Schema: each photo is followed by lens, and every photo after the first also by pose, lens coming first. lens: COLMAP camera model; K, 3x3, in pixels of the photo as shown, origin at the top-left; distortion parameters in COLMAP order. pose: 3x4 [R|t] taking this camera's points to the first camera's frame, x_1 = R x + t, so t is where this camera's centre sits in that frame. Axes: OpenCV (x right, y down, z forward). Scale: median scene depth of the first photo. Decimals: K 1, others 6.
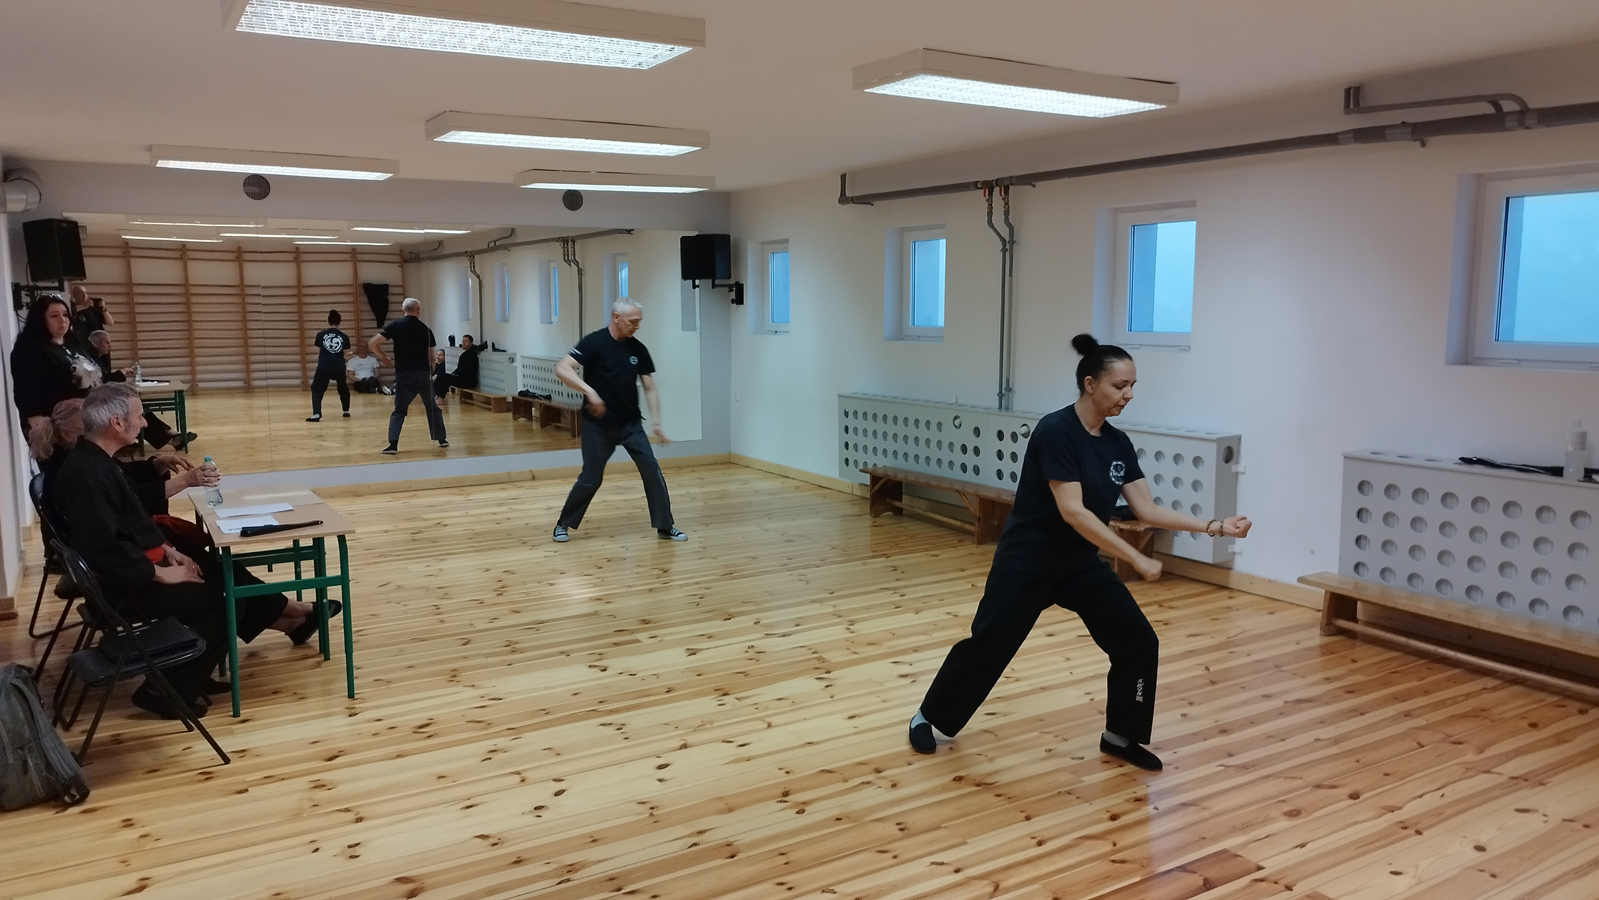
lens RADIAL K [[1149.4, 0, 784.8], [0, 1149.4, 444.4], [0, 0, 1]] dist [0.026412, -0.033673]
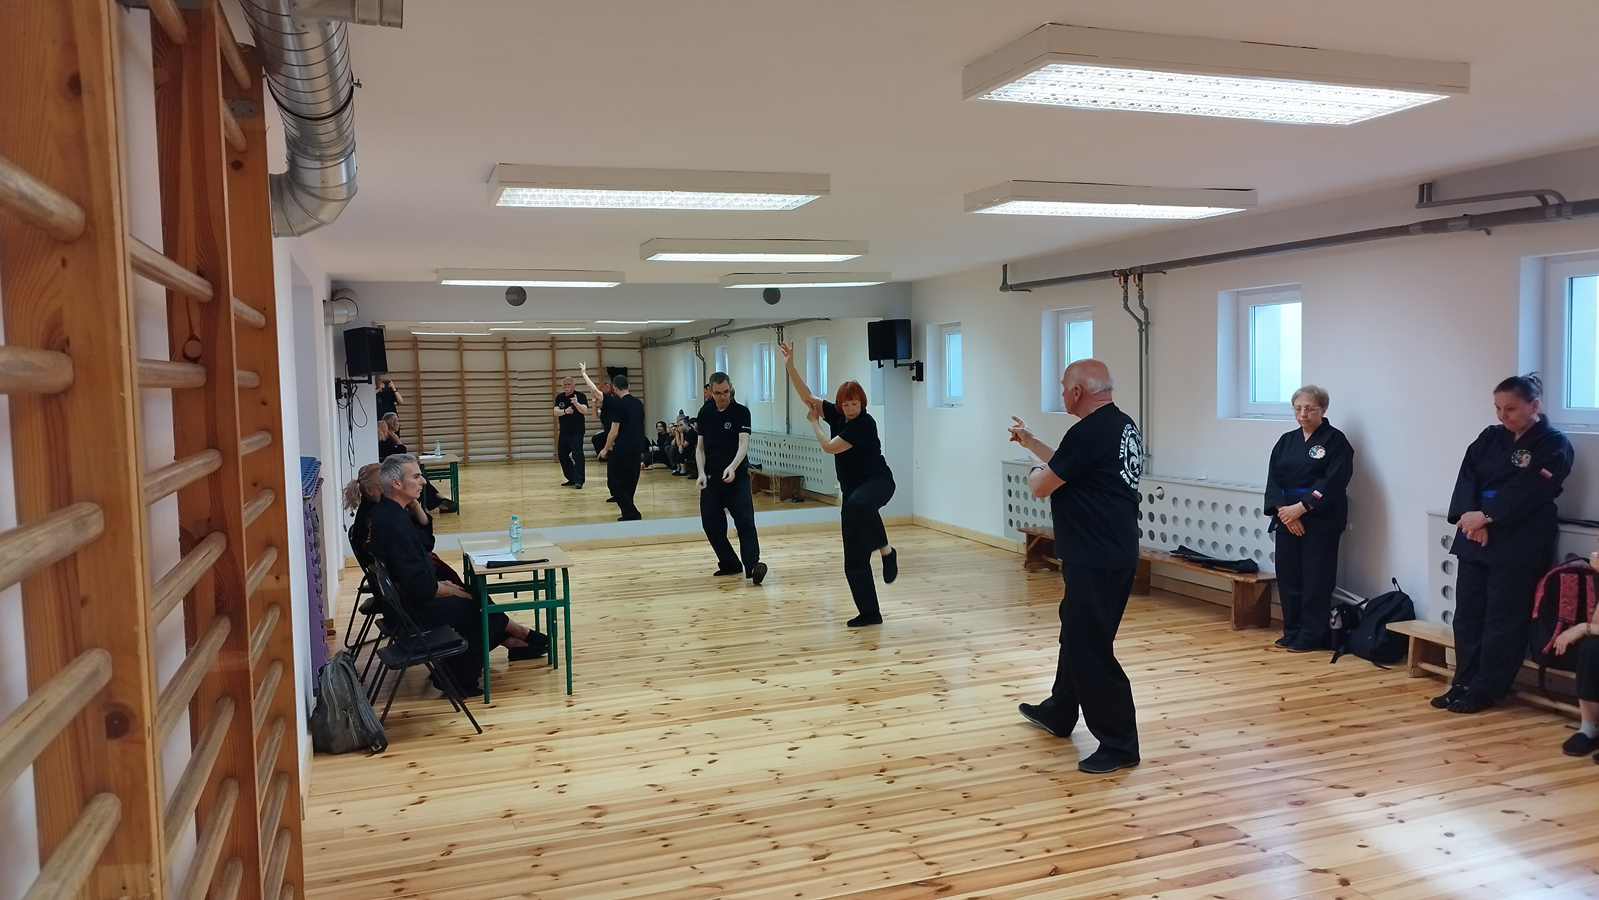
lens RADIAL K [[1144.1, 0, 785.4], [0, 1144.1, 440.7], [0, 0, 1]] dist [0.025761, -0.029646]
pose [[0.979820, -0.009133, -0.199674, 0.110786], [-0.003854, 0.997907, -0.064556, 0.014835], [0.199846, 0.064023, 0.977733, -0.210823]]
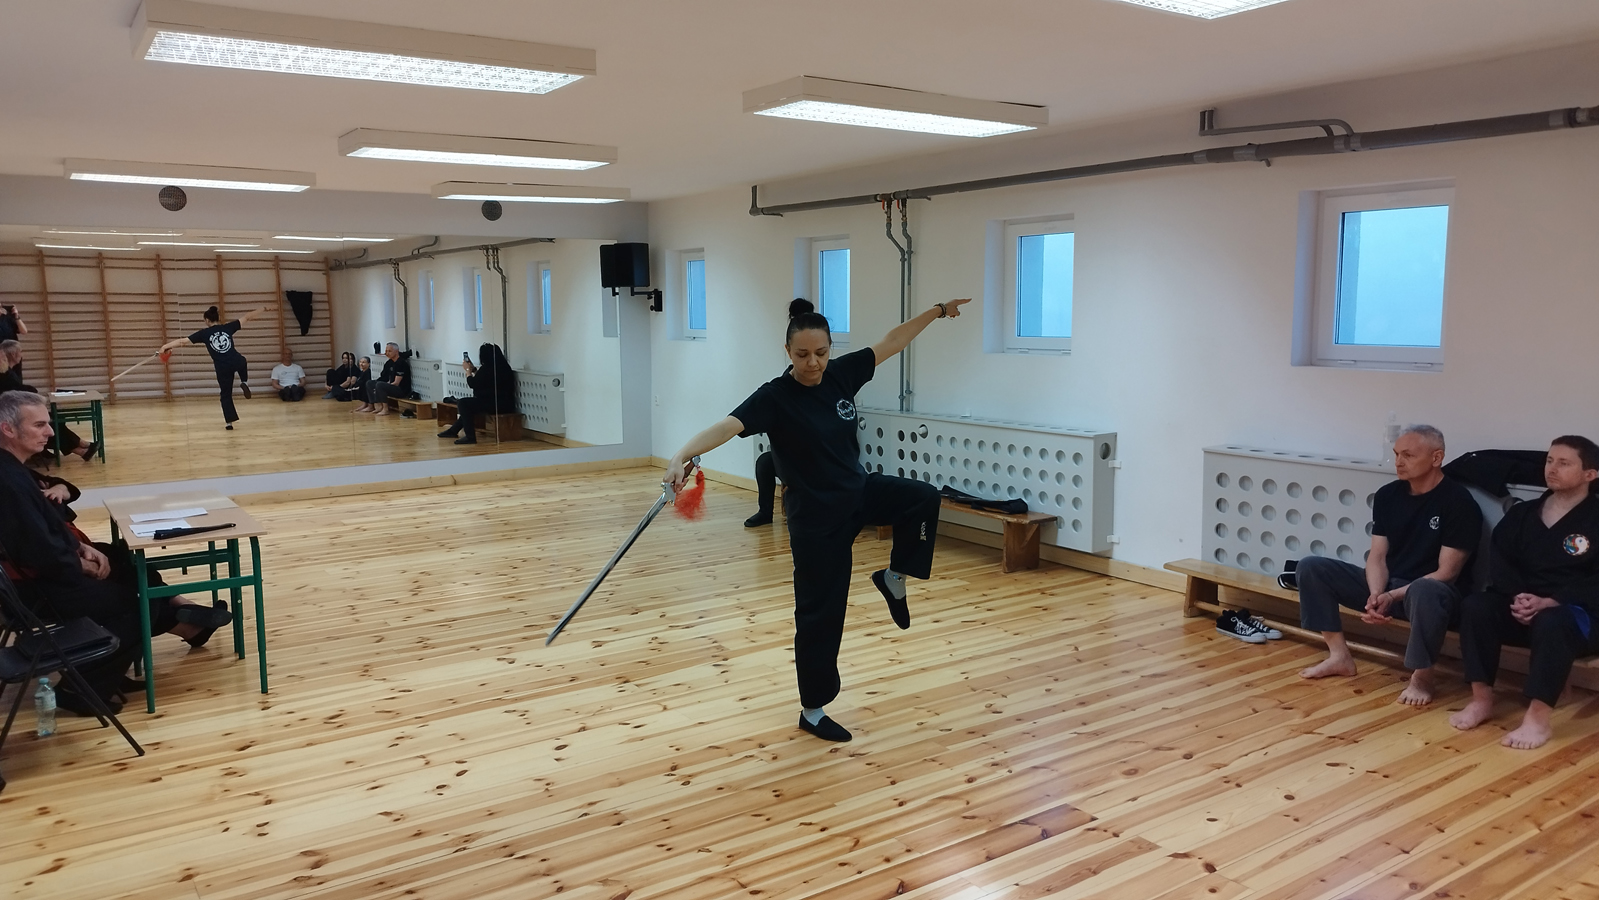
lens RADIAL K [[1149.0, 0, 785.3], [0, 1149.0, 438.6], [0, 0, 1]] dist [0.026202, -0.030723]
pose [[0.998496, -0.010756, 0.053768, 0.036627], [0.011224, 0.999902, -0.008398, 0.003418], [-0.053673, 0.008989, 0.998518, -0.062367]]
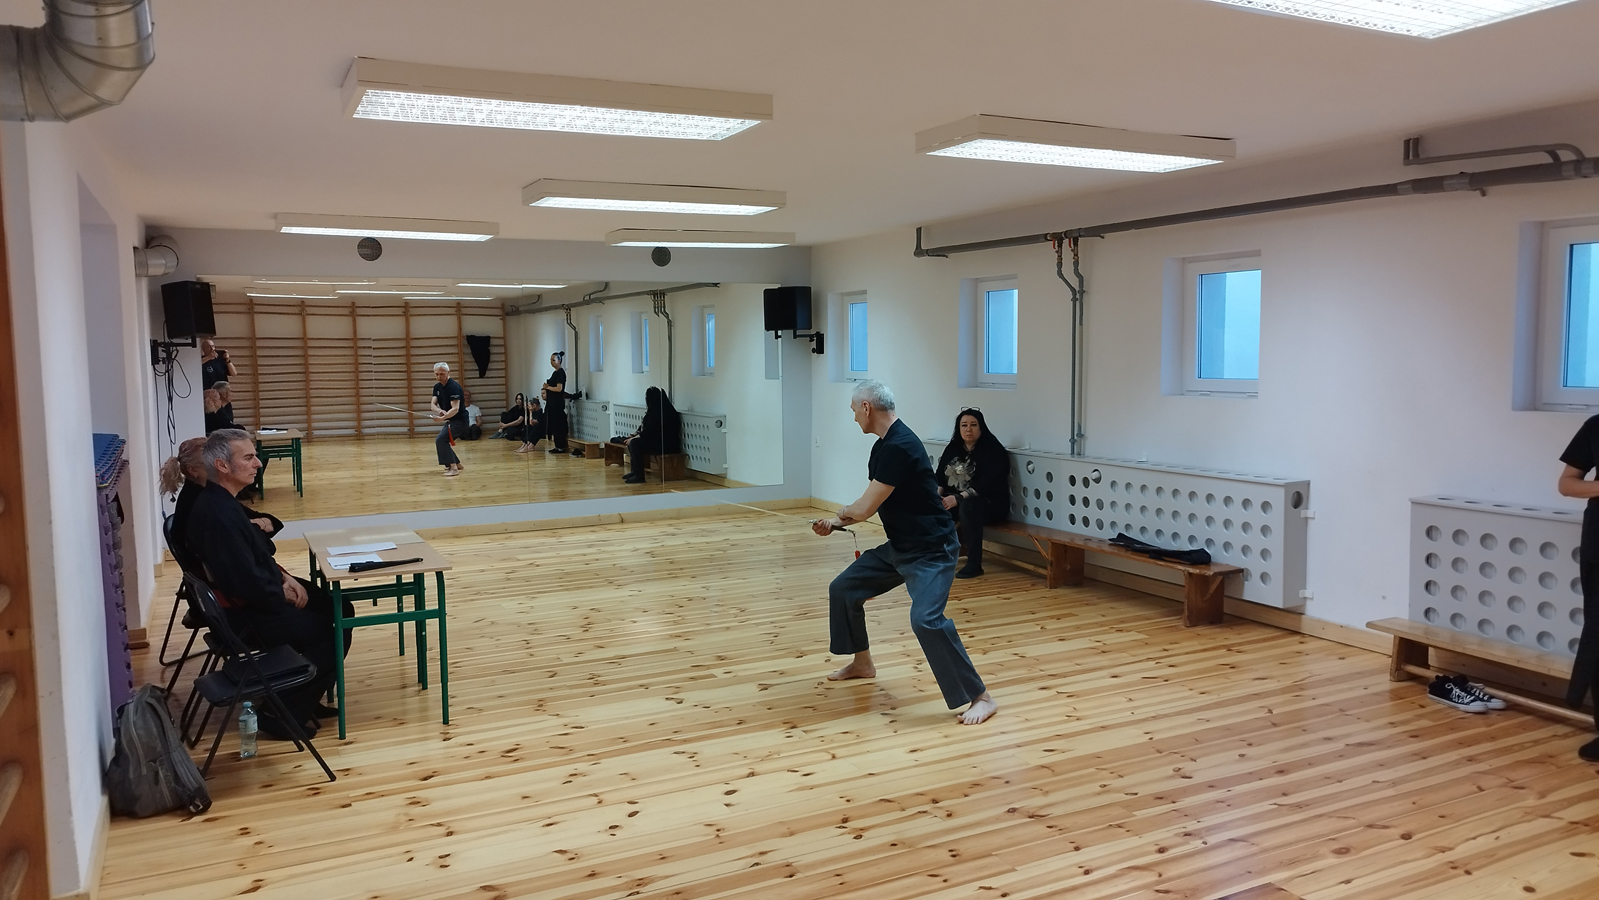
lens RADIAL K [[1144.1, 0, 785.4], [0, 1144.1, 440.7], [0, 0, 1]] dist [0.025761, -0.029646]
pose [[0.996865, -0.001457, -0.079112, 0.021753], [-0.001979, 0.999059, -0.043332, 0.001820], [0.079101, 0.043352, 0.995923, -0.045360]]
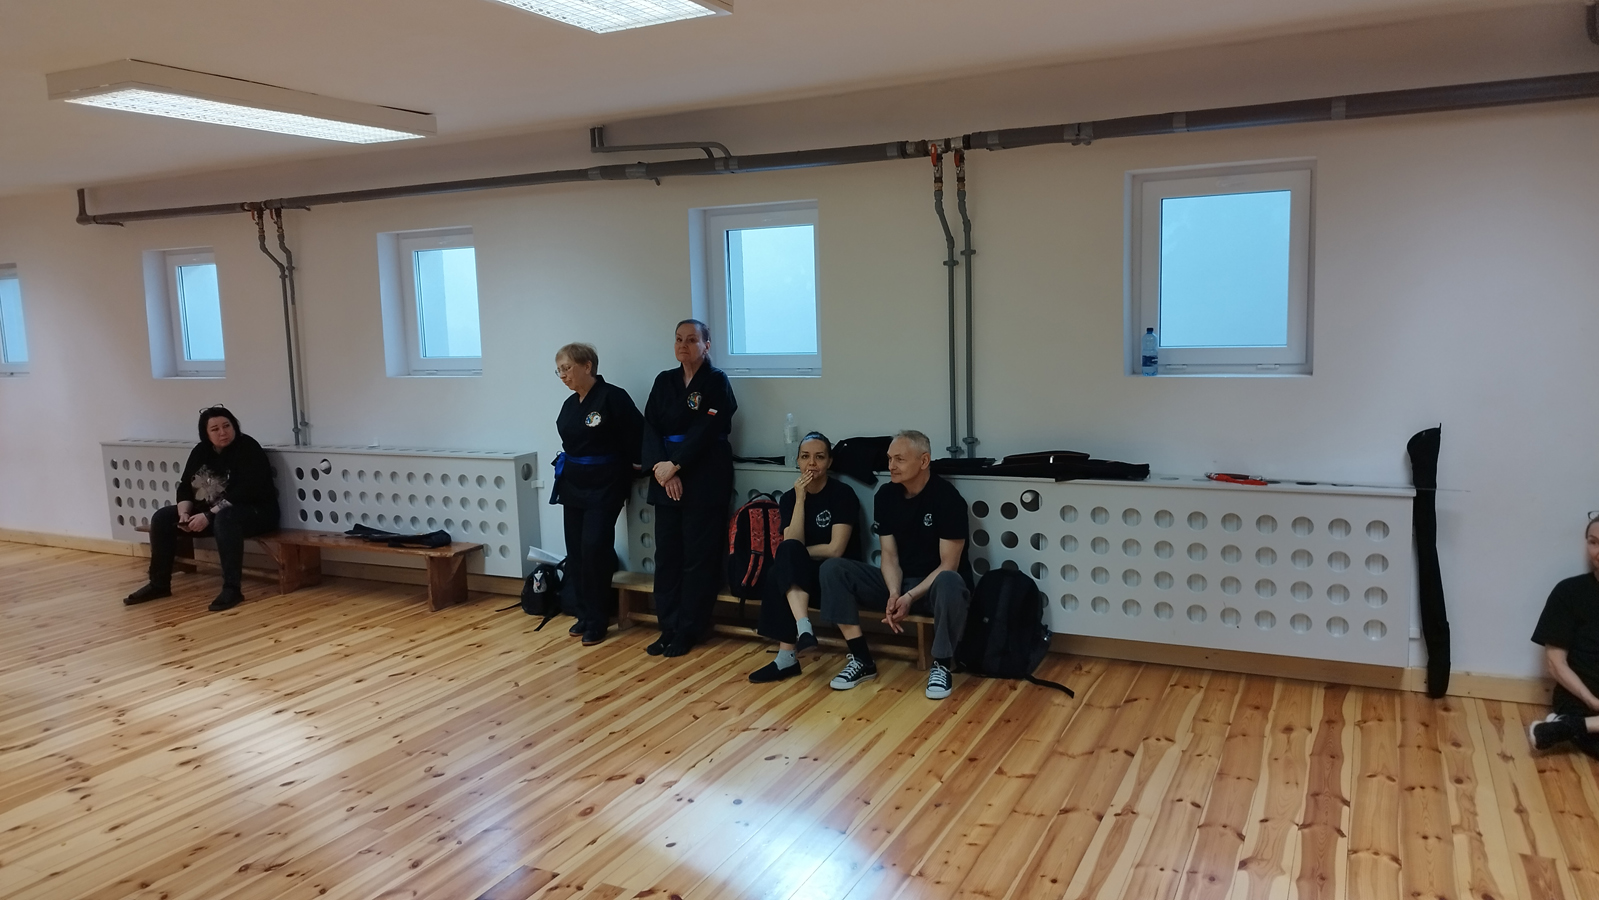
lens RADIAL K [[1144.1, 0, 785.4], [0, 1144.1, 440.7], [0, 0, 1]] dist [0.025761, -0.029646]
pose [[0.845910, -0.089749, 0.525721, 0.048440], [0.097829, 0.995125, 0.012471, -0.011158], [-0.524277, 0.040881, 0.850566, -0.006183]]
